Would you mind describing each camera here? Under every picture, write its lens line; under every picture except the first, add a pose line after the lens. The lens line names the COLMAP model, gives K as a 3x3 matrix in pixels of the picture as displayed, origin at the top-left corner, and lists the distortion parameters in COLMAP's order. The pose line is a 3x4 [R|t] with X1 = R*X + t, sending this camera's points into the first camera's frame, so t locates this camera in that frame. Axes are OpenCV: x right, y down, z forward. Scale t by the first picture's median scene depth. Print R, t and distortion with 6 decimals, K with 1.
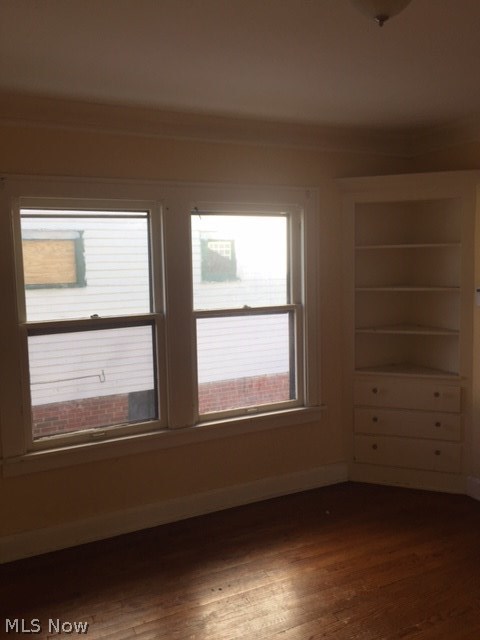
lens RADIAL K [[555.3, 0, 239.5], [0, 555.3, 317.4], [0, 0, 1]] dist [0.051892, -0.001751]
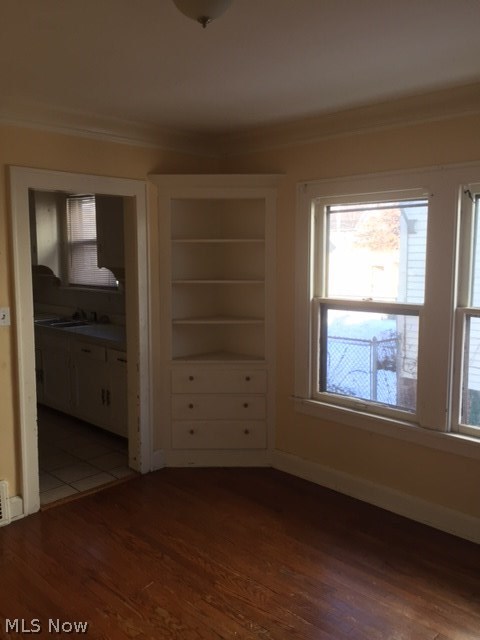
lens RADIAL K [[555.3, 0, 240.1], [0, 555.3, 314.4], [0, 0, 1]] dist [0.051892, -0.001751]
pose [[0.328015, 0.130053, -0.935678, 0.669650], [-0.114868, 0.988620, 0.097143, -0.048781], [0.937663, 0.075615, 0.339221, 0.377843]]
